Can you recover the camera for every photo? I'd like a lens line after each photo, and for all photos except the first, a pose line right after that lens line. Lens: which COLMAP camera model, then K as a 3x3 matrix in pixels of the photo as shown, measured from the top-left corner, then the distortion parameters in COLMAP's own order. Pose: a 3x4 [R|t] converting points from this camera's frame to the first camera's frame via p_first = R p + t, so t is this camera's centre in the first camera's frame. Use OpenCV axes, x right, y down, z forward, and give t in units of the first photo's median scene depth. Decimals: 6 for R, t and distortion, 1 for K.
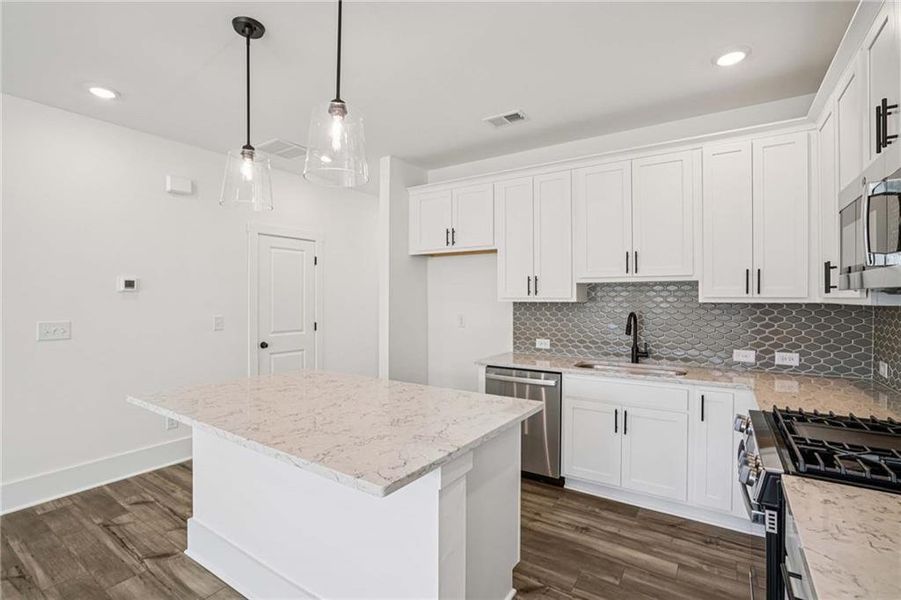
lens RADIAL K [[420.3, 0, 443.6], [0, 420.3, 298.0], [0, 0, 1]] dist [-0.050070, 0.017039]
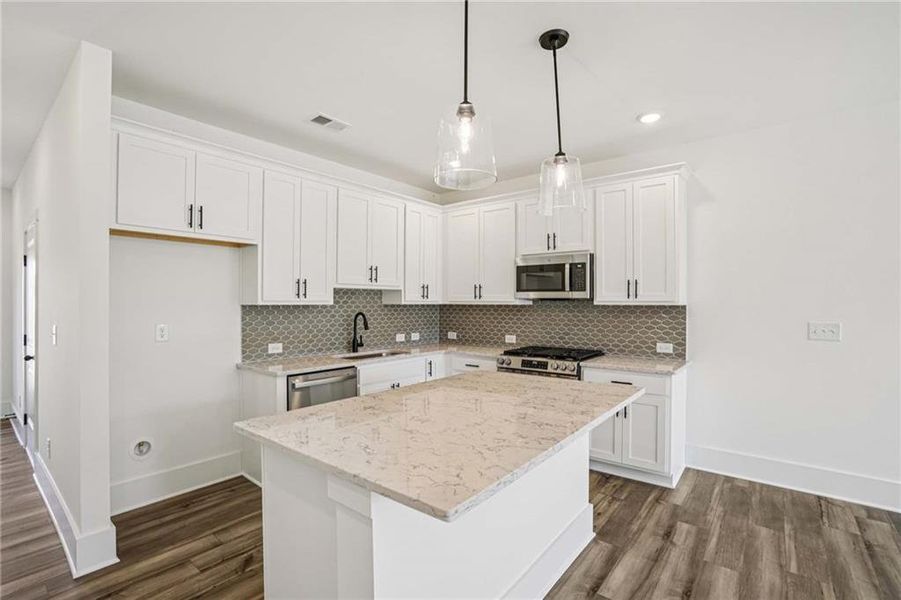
lens RADIAL K [[420.3, 0, 446.8], [0, 420.3, 302.3], [0, 0, 1]] dist [-0.050070, 0.017039]
pose [[0.081977, -0.000481, 0.996634, -0.803565], [-0.005104, 0.999987, 0.000902, 0.000329], [-0.996621, -0.005161, 0.081974, 0.617890]]
